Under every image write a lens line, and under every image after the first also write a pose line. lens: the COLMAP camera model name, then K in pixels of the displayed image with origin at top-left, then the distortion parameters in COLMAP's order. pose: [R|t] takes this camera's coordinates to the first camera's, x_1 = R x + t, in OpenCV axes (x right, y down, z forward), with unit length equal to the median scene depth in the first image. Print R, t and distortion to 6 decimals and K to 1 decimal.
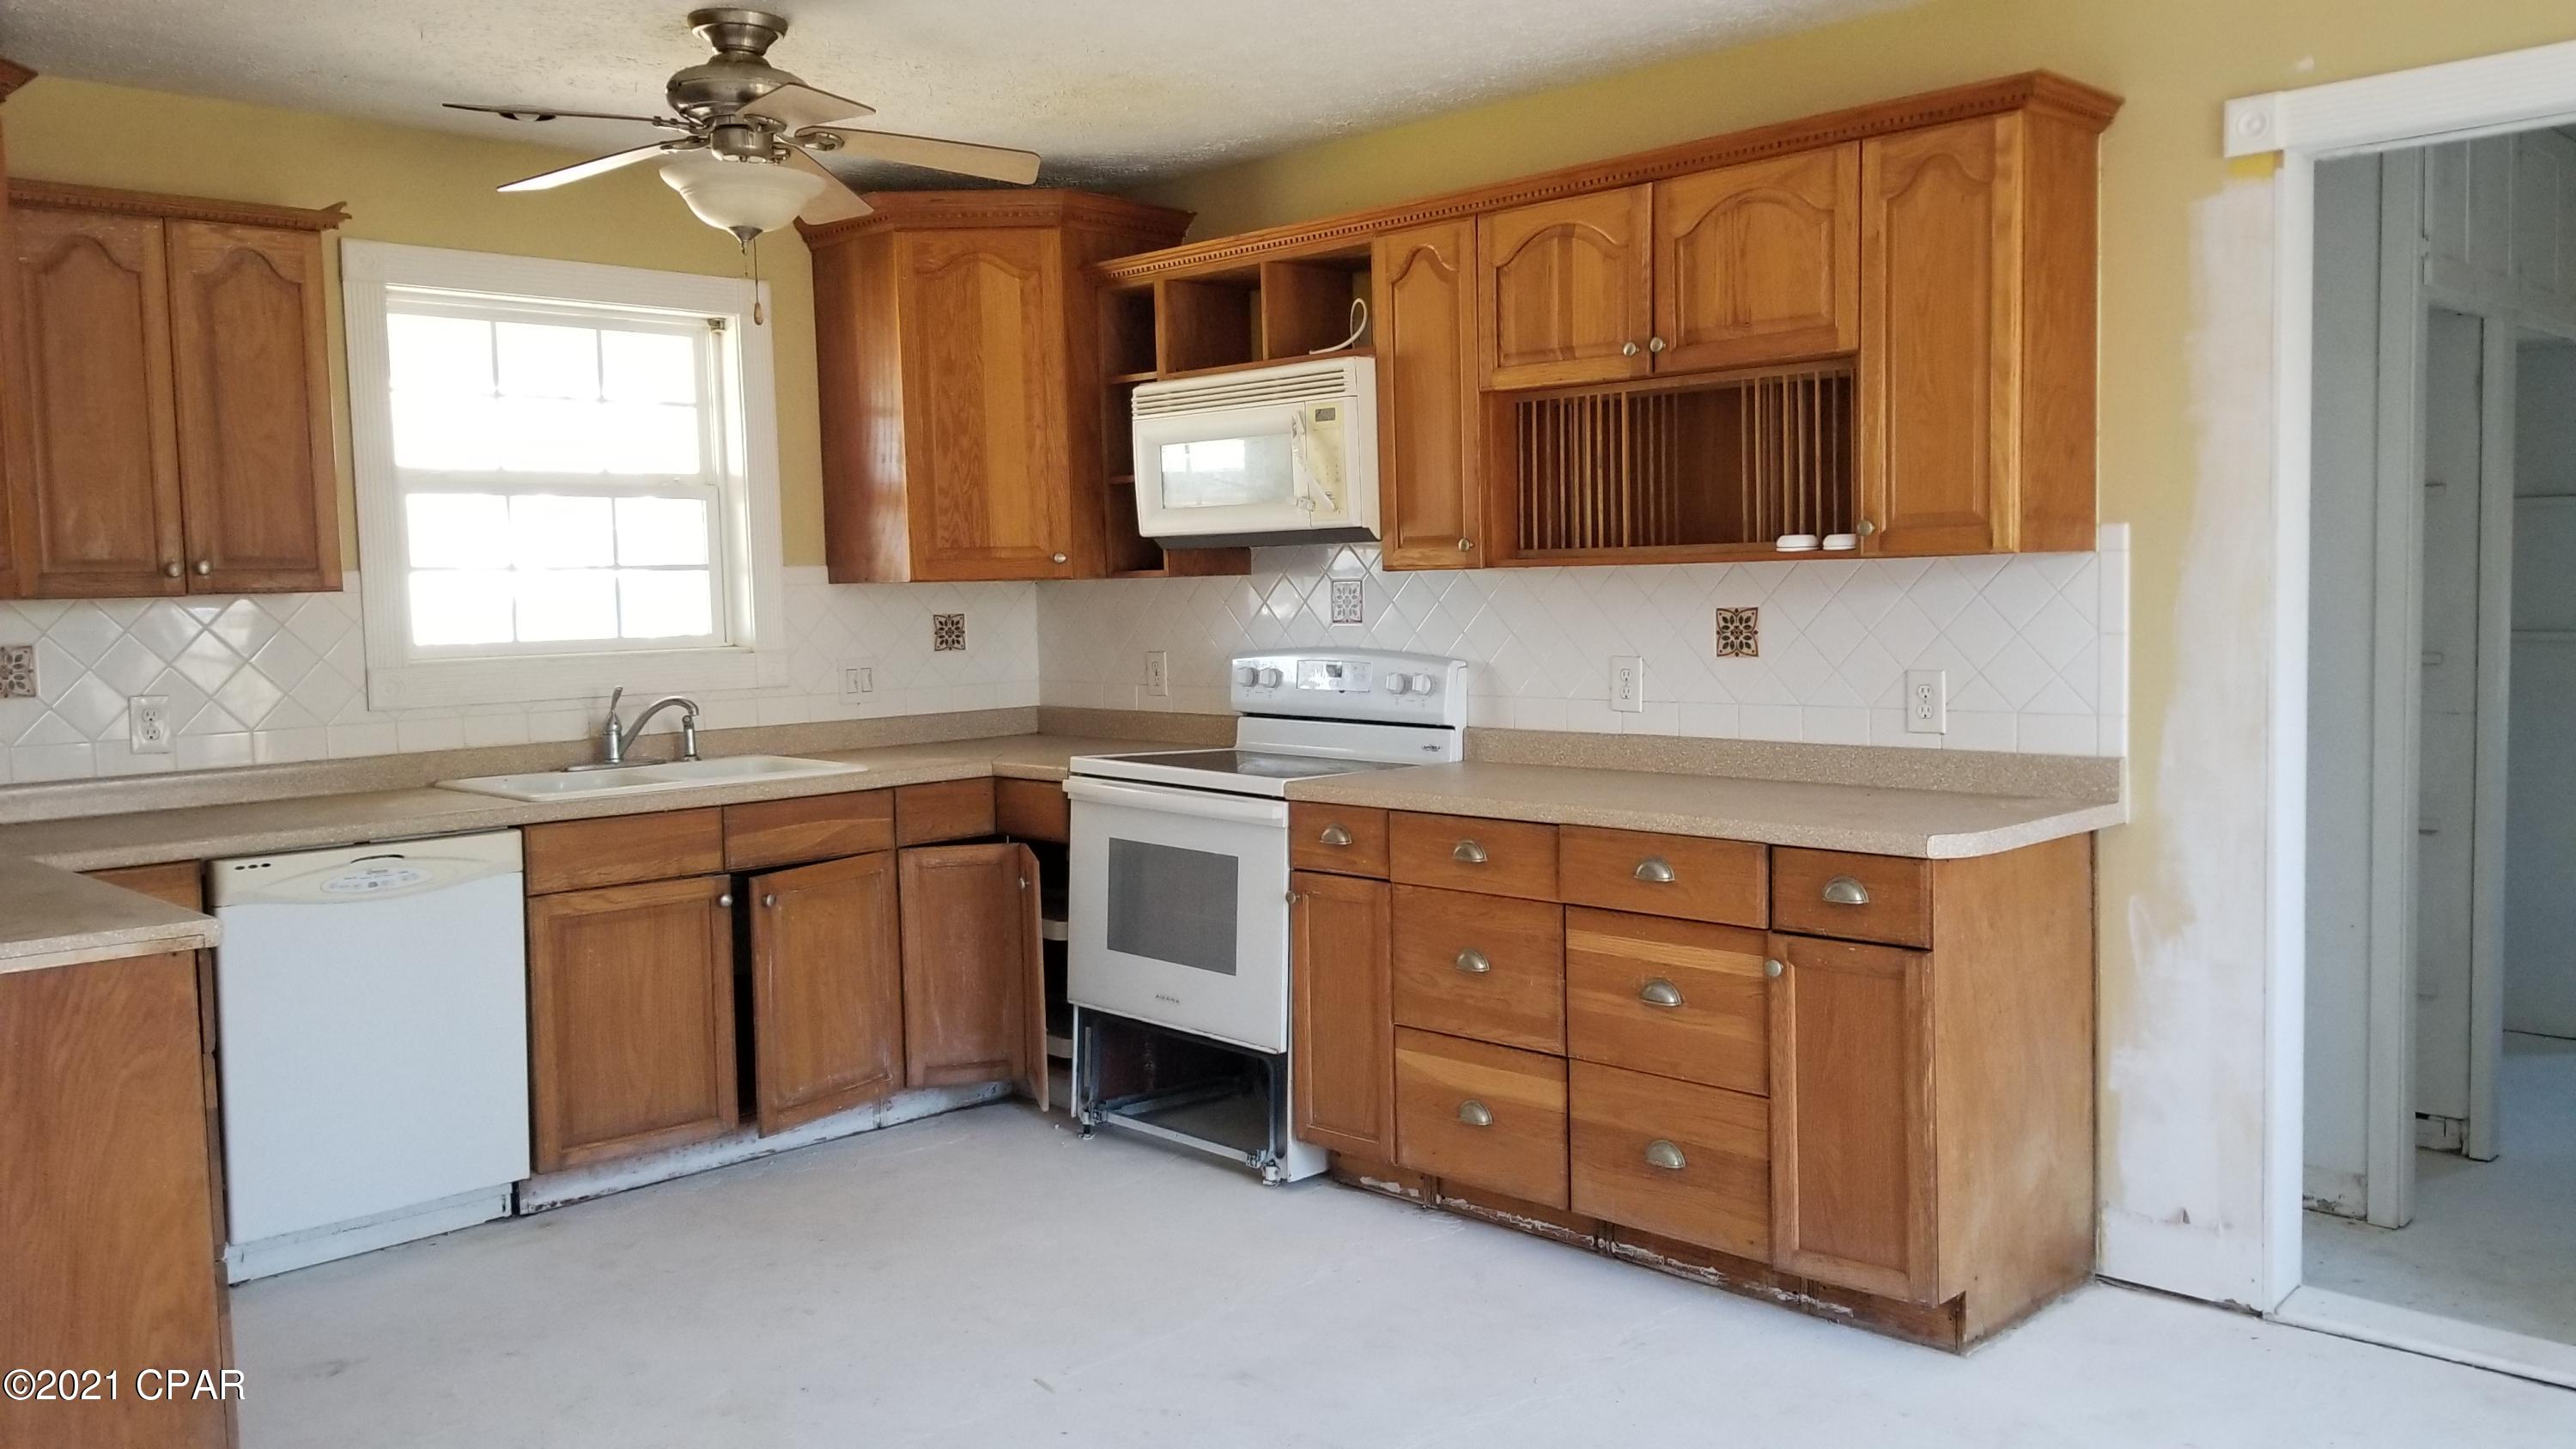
lens RADIAL K [[1988.3, 0, 1341.3], [0, 1988.3, 727.8], [0, 0, 1]] dist [0.095724, -0.152910]
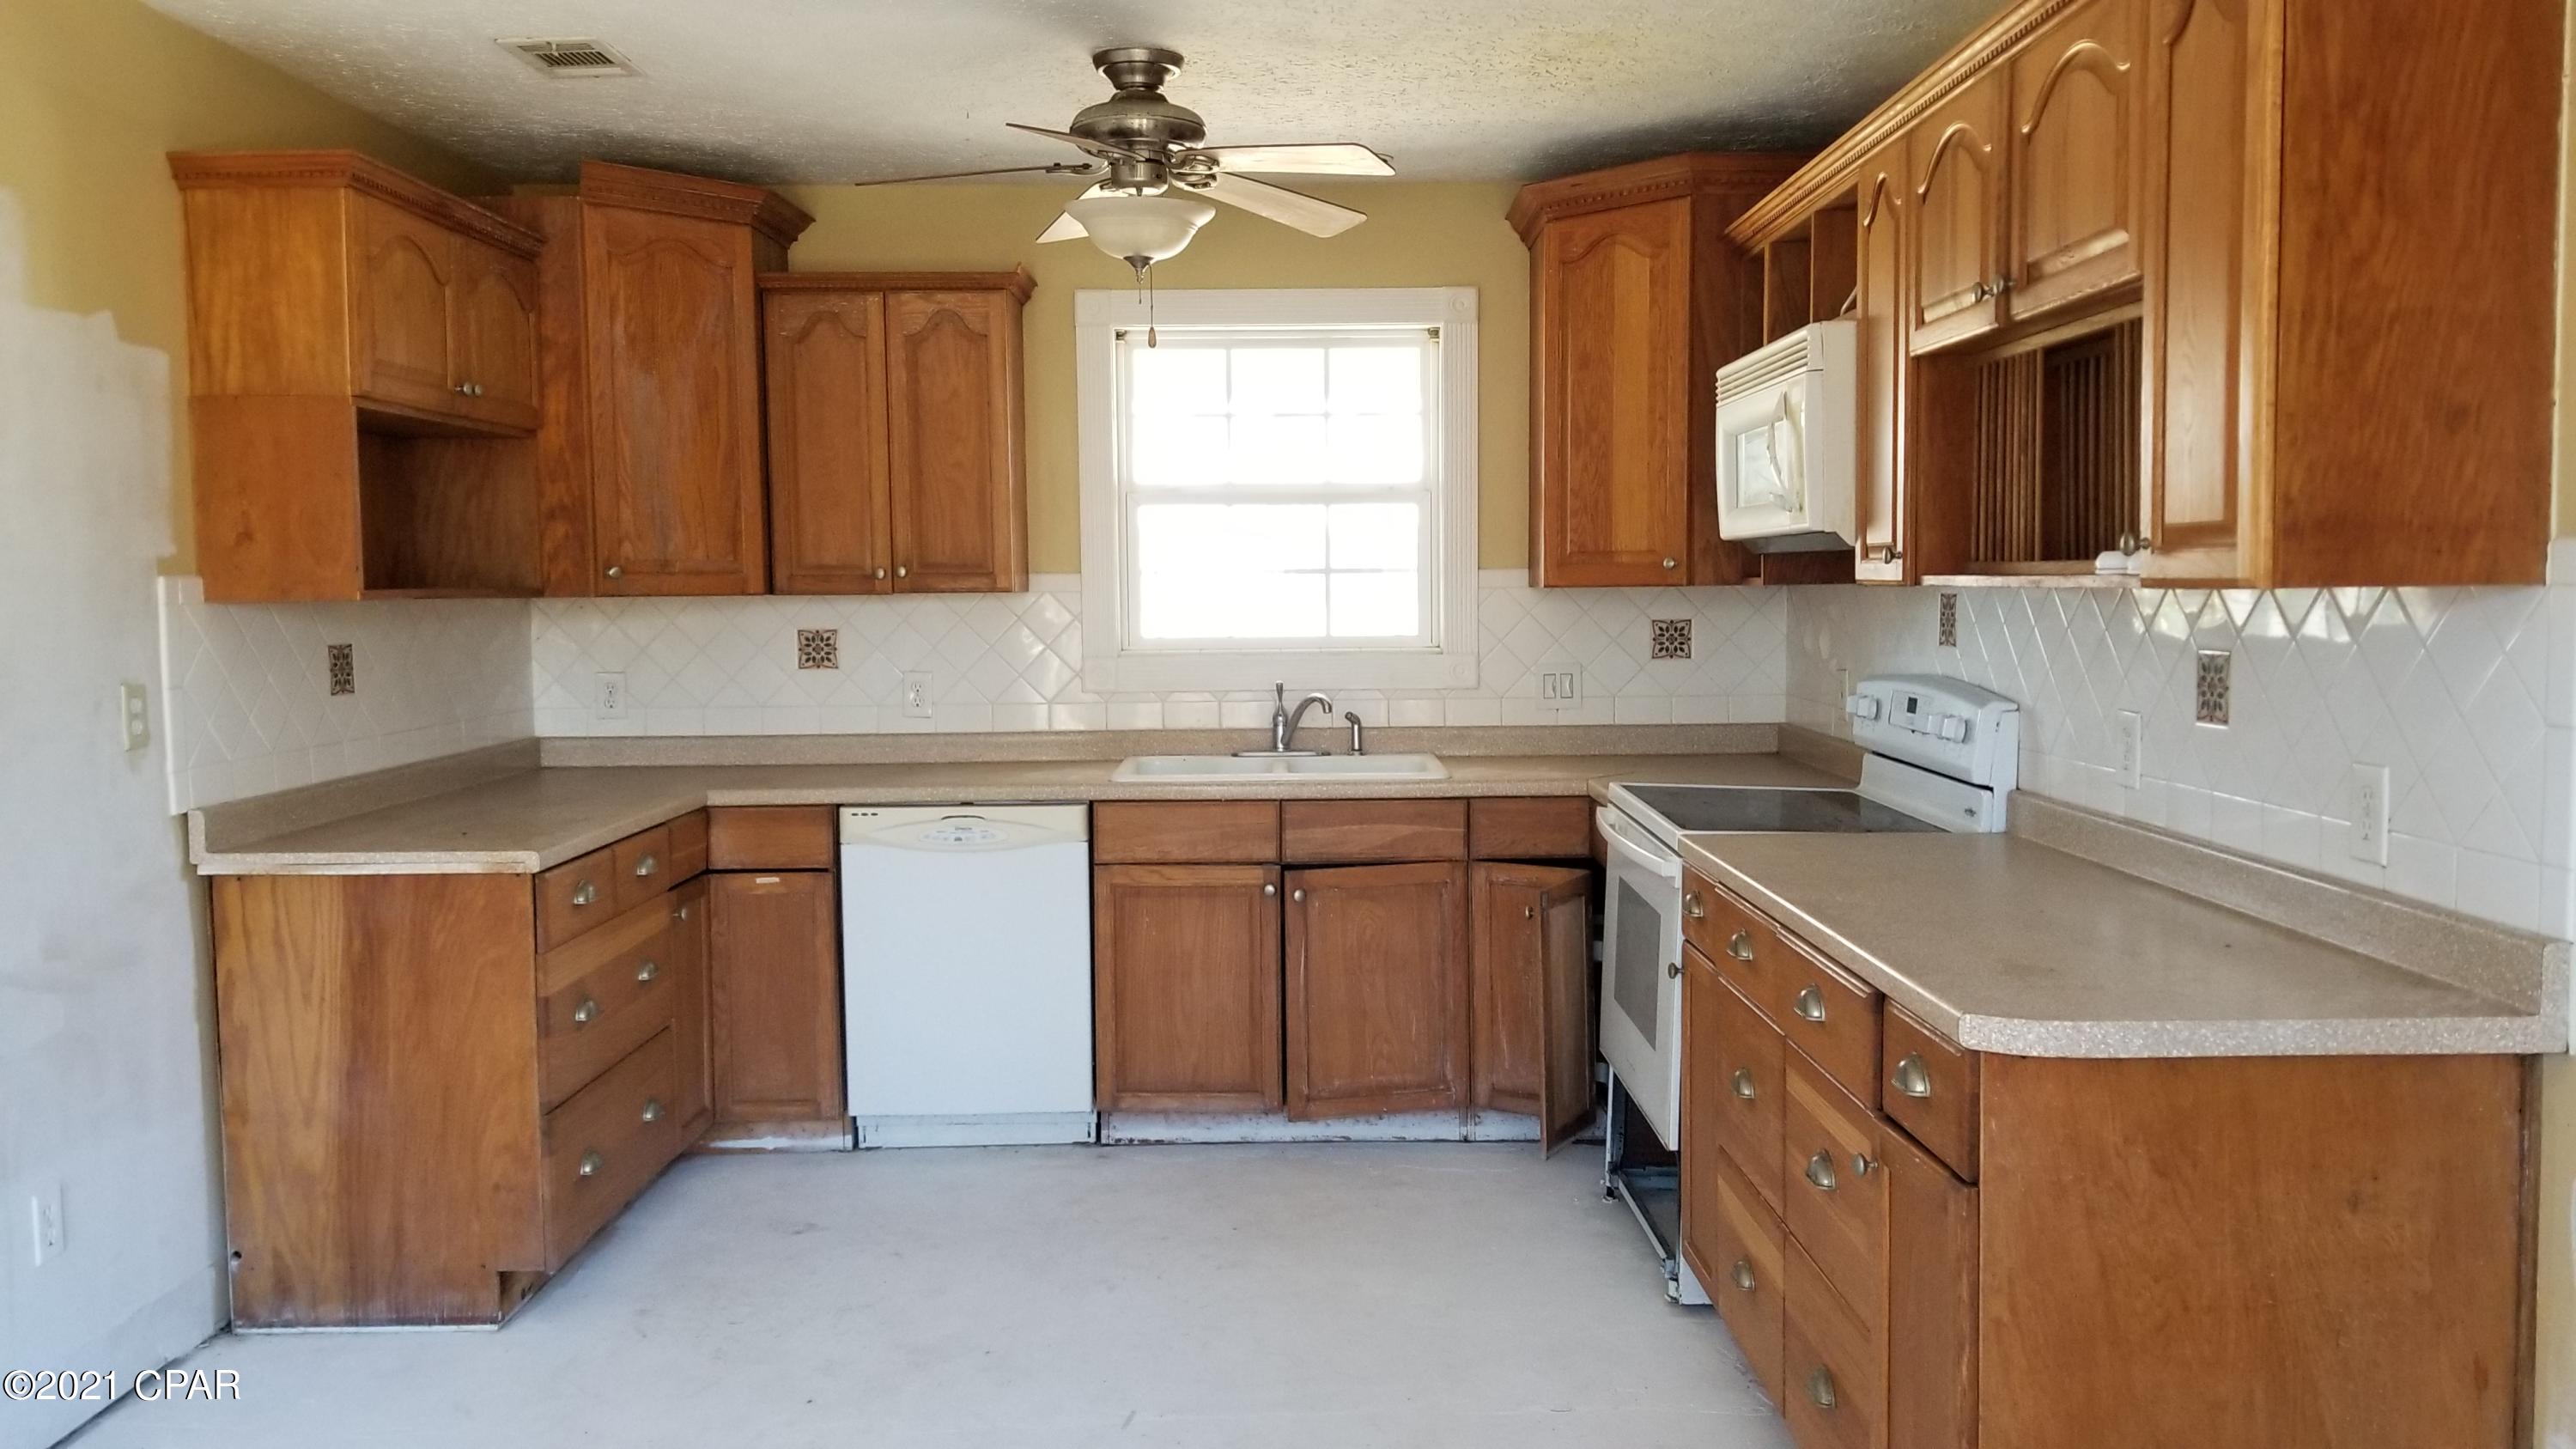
lens RADIAL K [[1988.3, 0, 1289.0], [0, 1988.3, 729.7], [0, 0, 1]] dist [0.095724, -0.152910]
pose [[0.708032, 0.067121, -0.702983, 0.433927], [-0.058636, 0.997623, 0.036195, -0.036811], [0.703741, 0.015593, 0.710285, 0.266958]]
